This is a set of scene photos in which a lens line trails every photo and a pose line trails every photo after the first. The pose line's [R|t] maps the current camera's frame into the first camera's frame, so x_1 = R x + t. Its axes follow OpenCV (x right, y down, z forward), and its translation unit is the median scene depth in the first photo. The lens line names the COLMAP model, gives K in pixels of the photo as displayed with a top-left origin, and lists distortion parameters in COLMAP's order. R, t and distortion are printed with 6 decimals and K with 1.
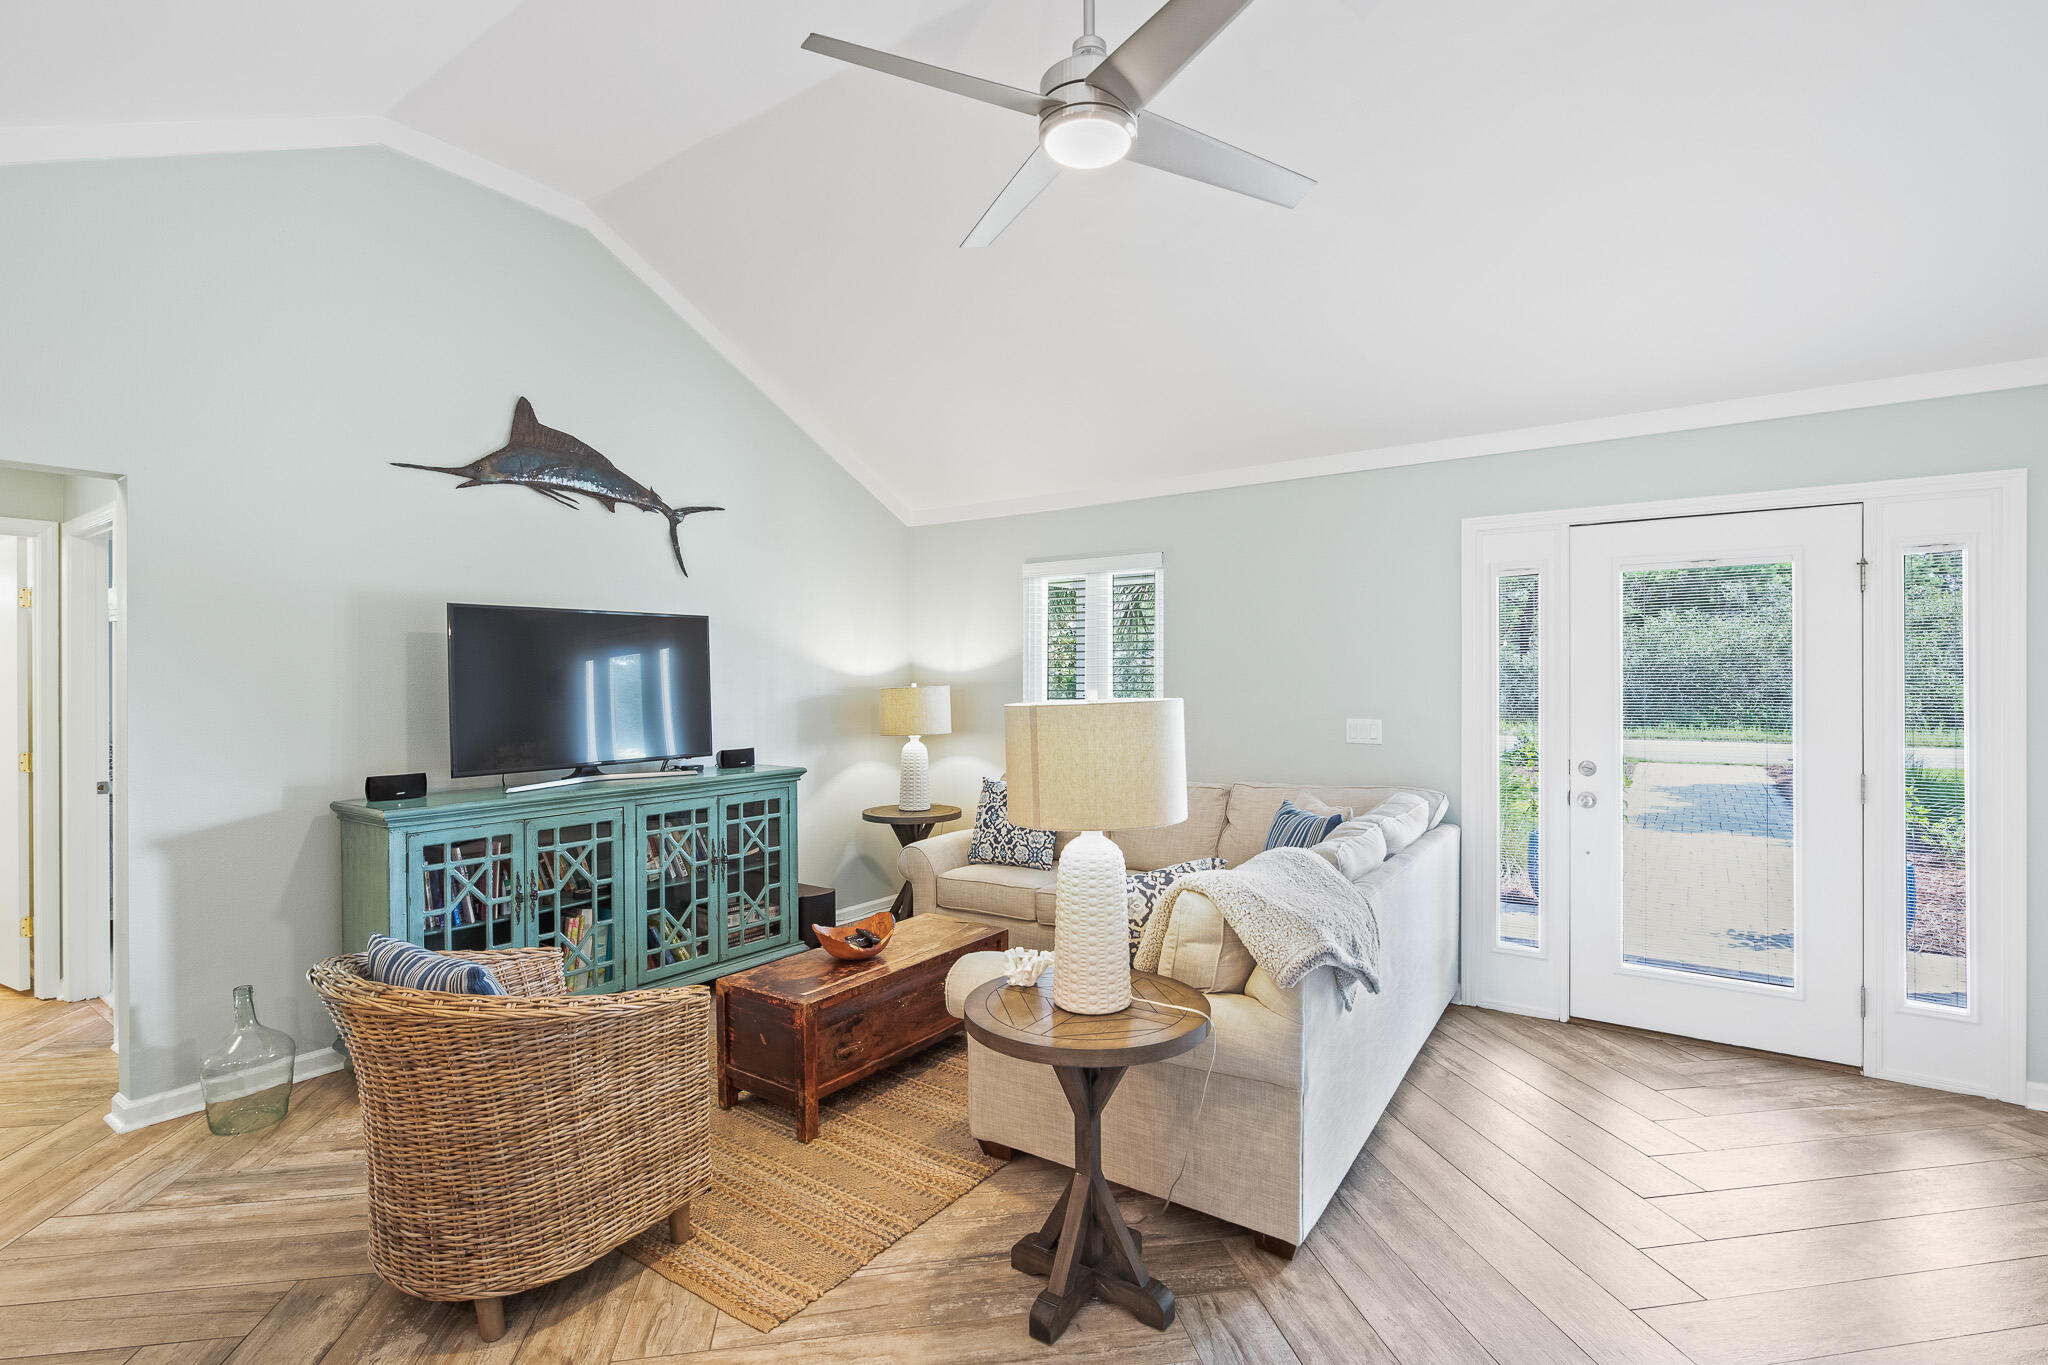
lens RADIAL K [[979.7, 0, 1013.3], [0, 979.7, 682.3], [0, 0, 1]] dist [0.029271, -0.000041]
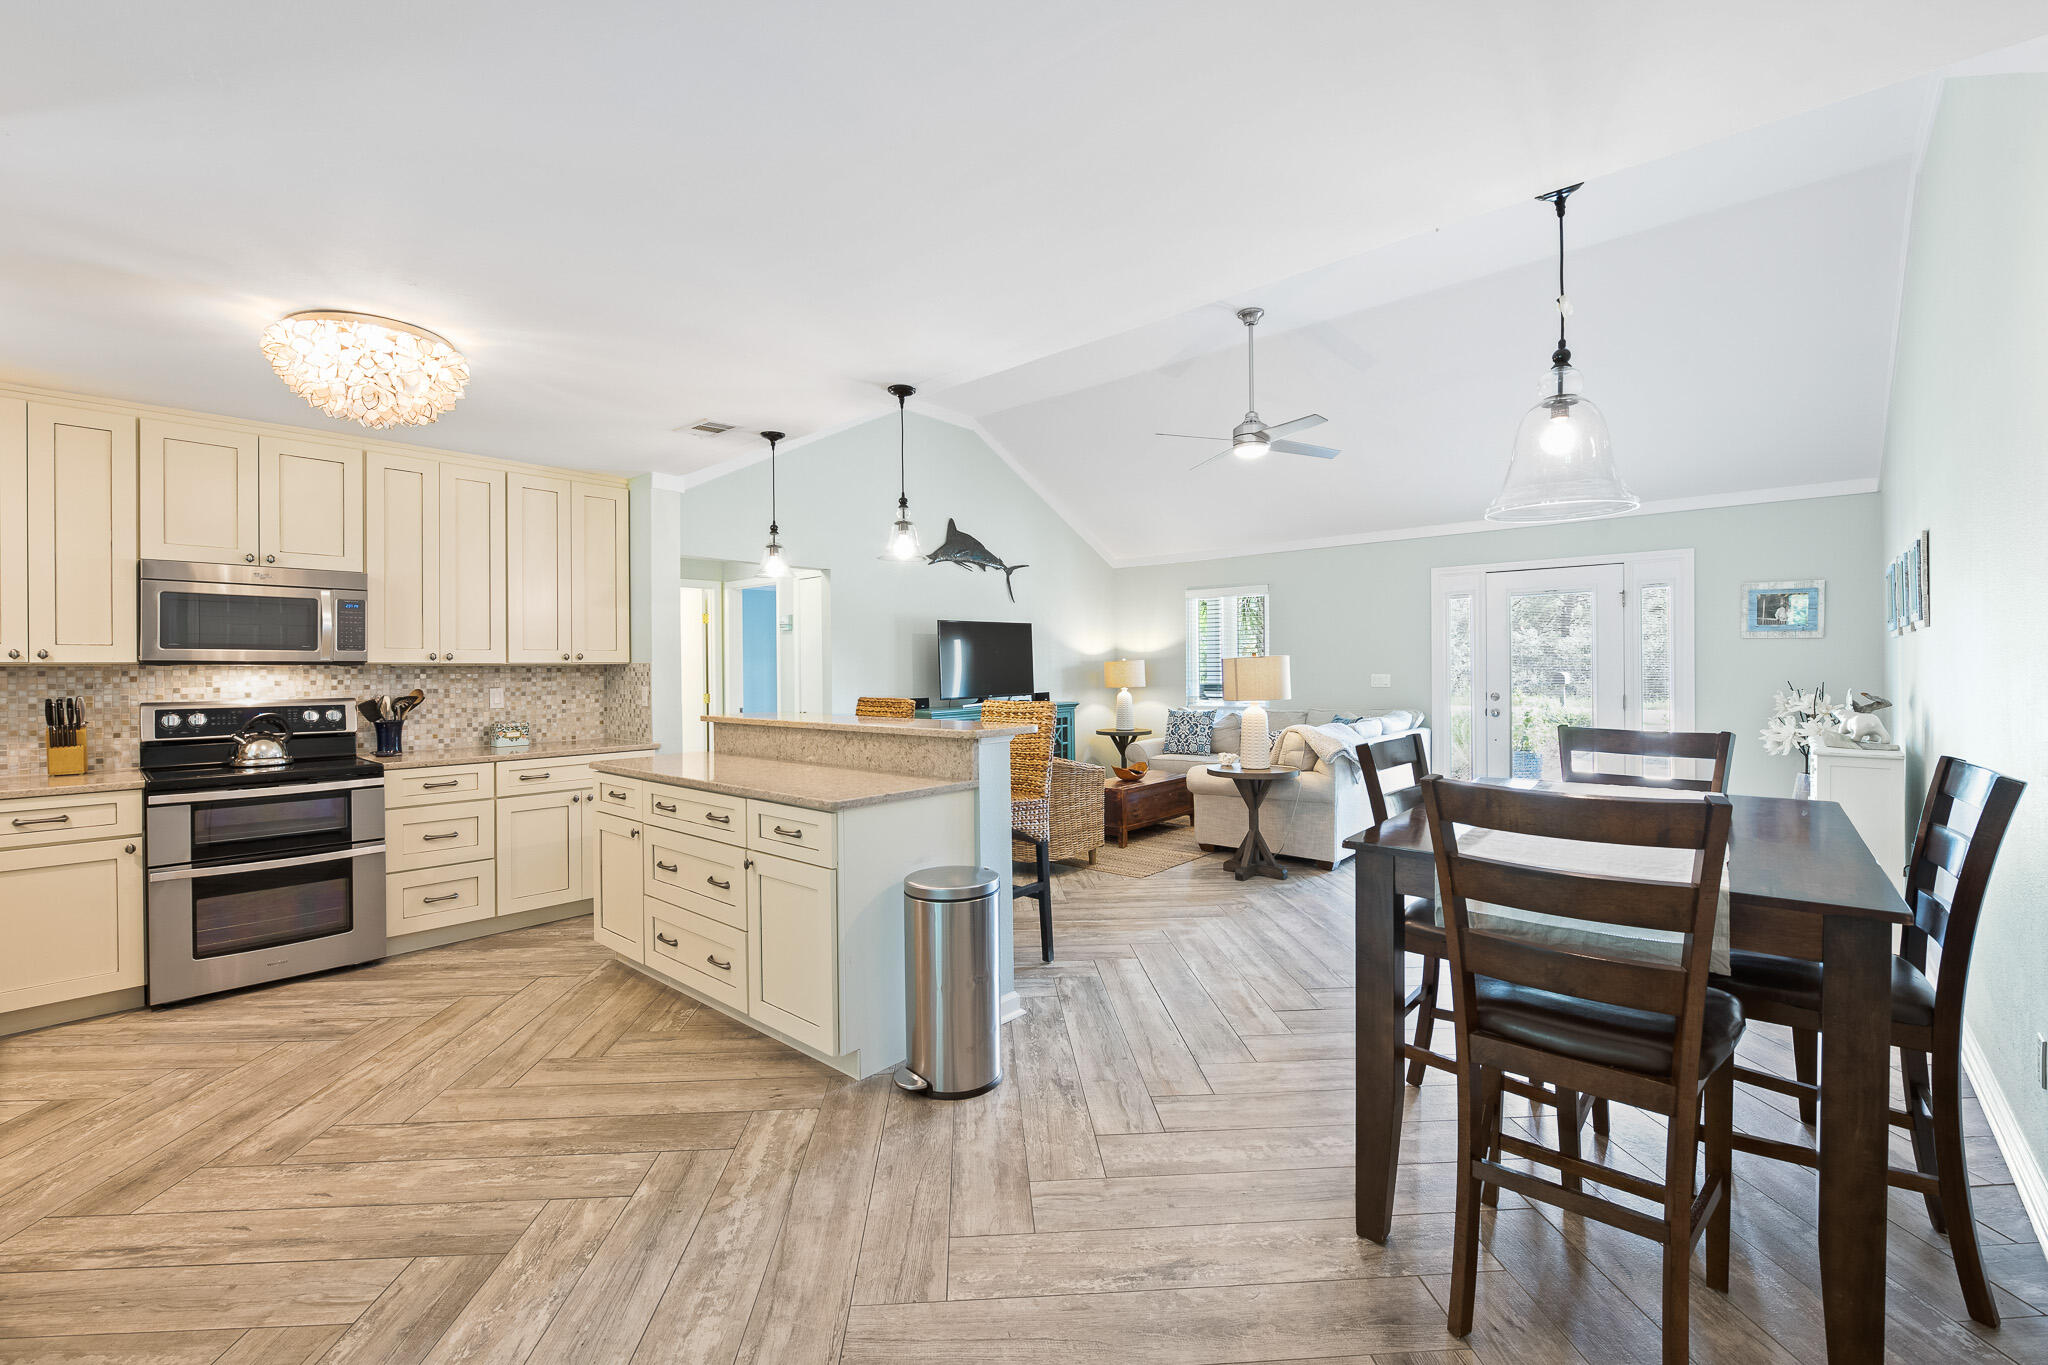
lens RADIAL K [[856.7, 0, 1019.4], [0, 856.7, 668.6], [0, 0, 1]] dist [0.001812, -0.004301]
pose [[0.994012, -0.005189, -0.109145, -0.151135], [0.005112, 0.999986, -0.000980, 0.024805], [0.109149, 0.000416, 0.994025, -0.700141]]
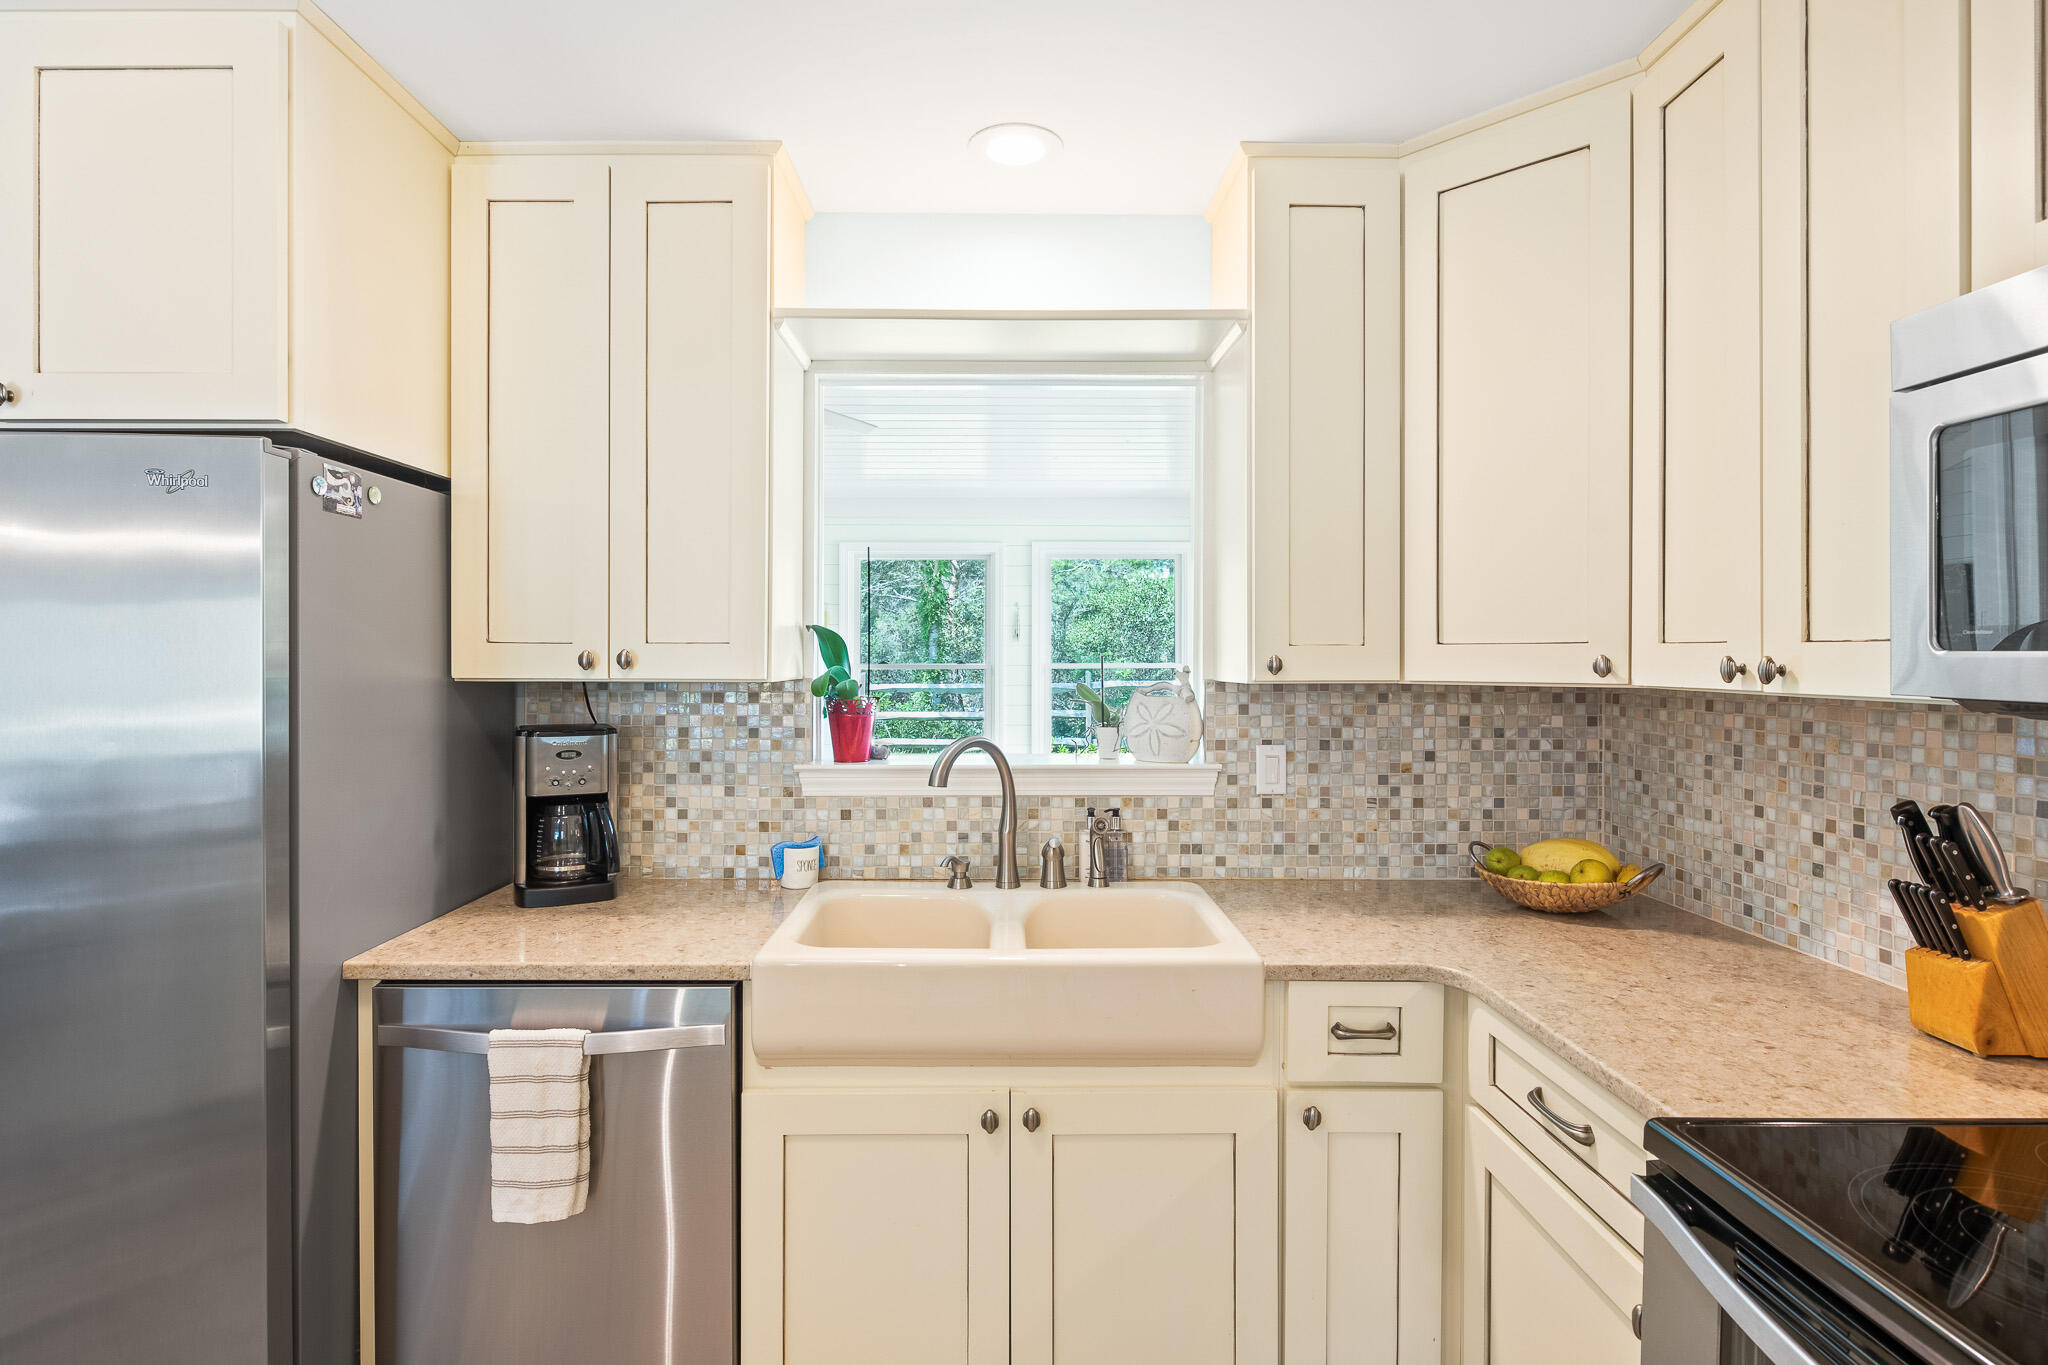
lens RADIAL K [[1009.2, 0, 1007.8], [0, 1009.2, 658.1], [0, 0, 1]] dist [-0.001650, -0.000291]
pose [[-0.808392, 0.000292, -0.588644, -0.707021], [-0.002153, 0.999992, 0.003452, 0.002930], [0.588640, 0.004058, -0.808385, 0.059668]]
